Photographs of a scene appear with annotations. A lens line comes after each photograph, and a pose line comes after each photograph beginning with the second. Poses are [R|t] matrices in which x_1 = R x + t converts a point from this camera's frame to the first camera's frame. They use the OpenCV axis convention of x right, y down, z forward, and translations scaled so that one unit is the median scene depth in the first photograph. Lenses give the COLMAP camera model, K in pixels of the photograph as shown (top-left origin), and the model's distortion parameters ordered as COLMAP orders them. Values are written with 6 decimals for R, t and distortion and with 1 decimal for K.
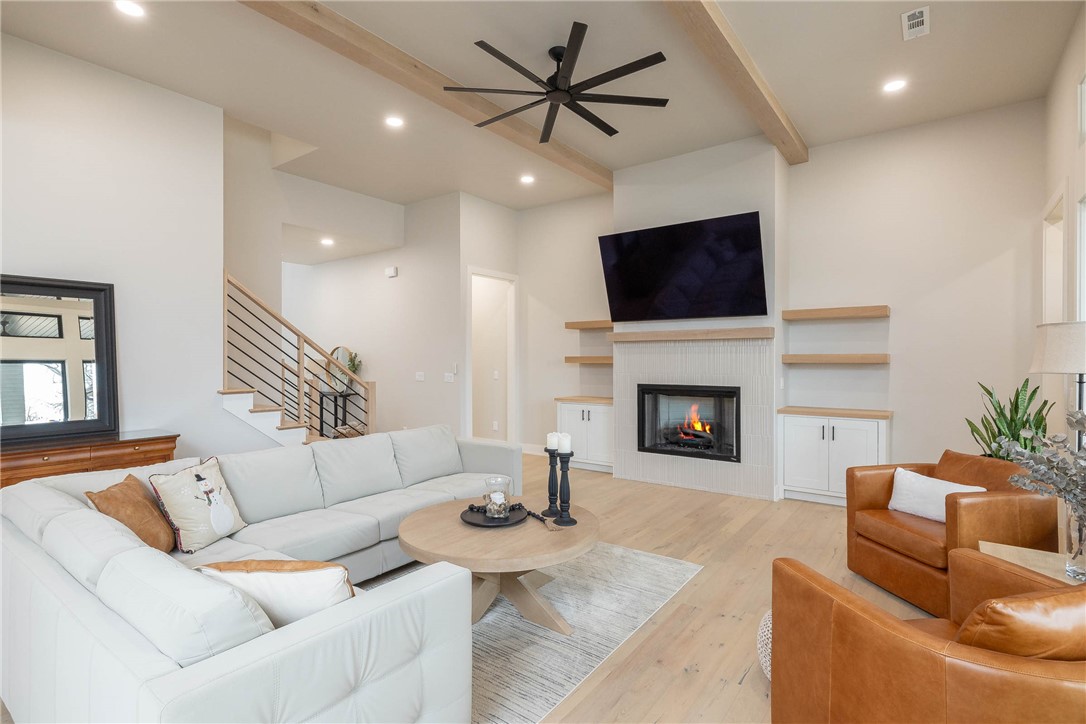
lens RADIAL K [[572.8, 0, 602.6], [0, 572.8, 355.9], [0, 0, 1]] dist [0.004327, -0.000383]
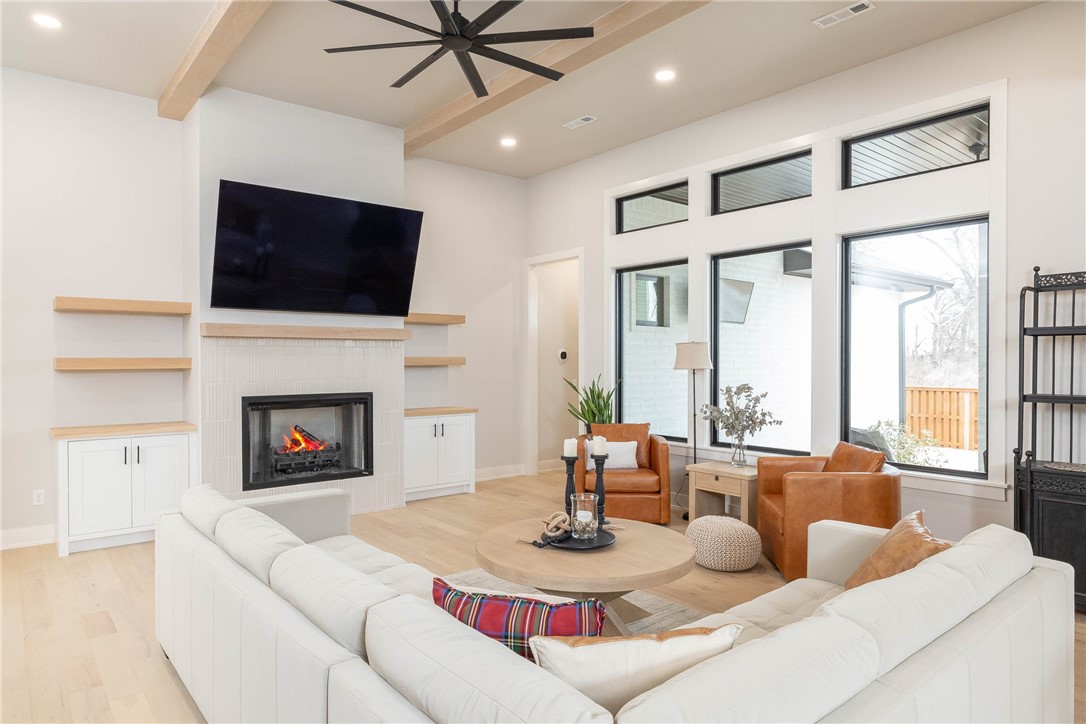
lens RADIAL K [[649.2, 0, 552.3], [0, 649.2, 358.7], [0, 0, 1]] dist [-0.009025, 0.002291]
pose [[0.233160, 0.003707, 0.972431, -0.670532], [-0.003449, 0.999990, -0.002985, 0.002138], [-0.972432, -0.002658, 0.233170, 0.459417]]
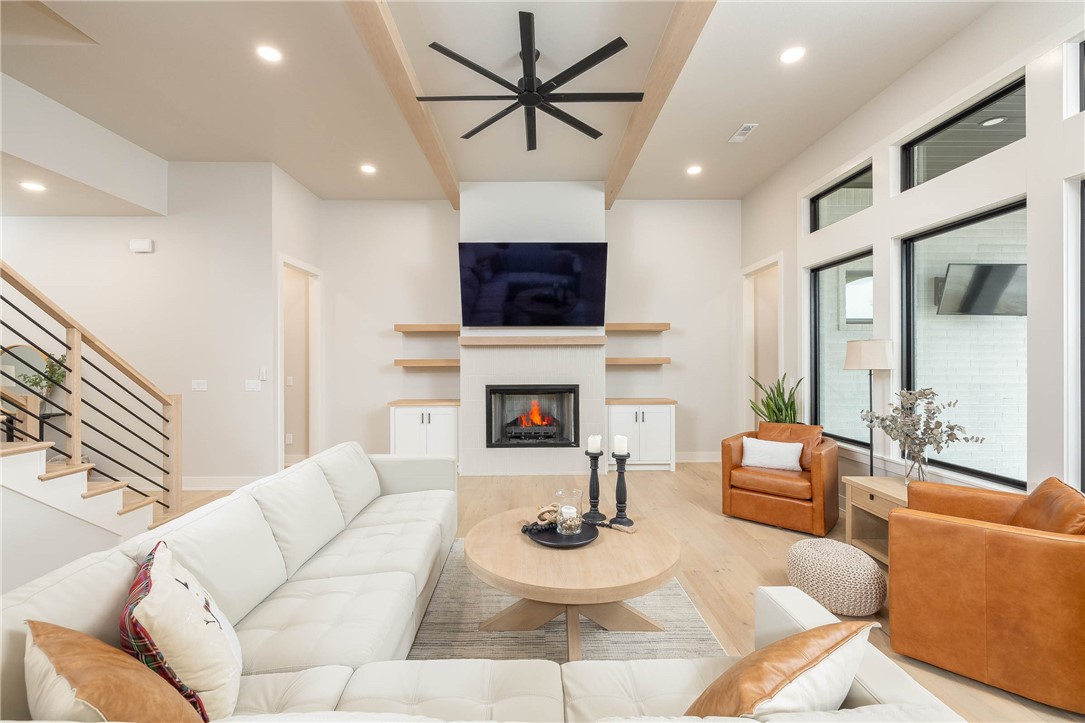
lens RADIAL K [[463.3, 0, 544.9], [0, 463.3, 357.6], [0, 0, 1]] dist [0.001240, -0.000259]
pose [[0.790306, 0.002645, 0.612706, -0.403368], [-0.000476, 0.999993, -0.003704, 0.000099], [-0.612712, 0.002636, 0.790302, 0.257469]]
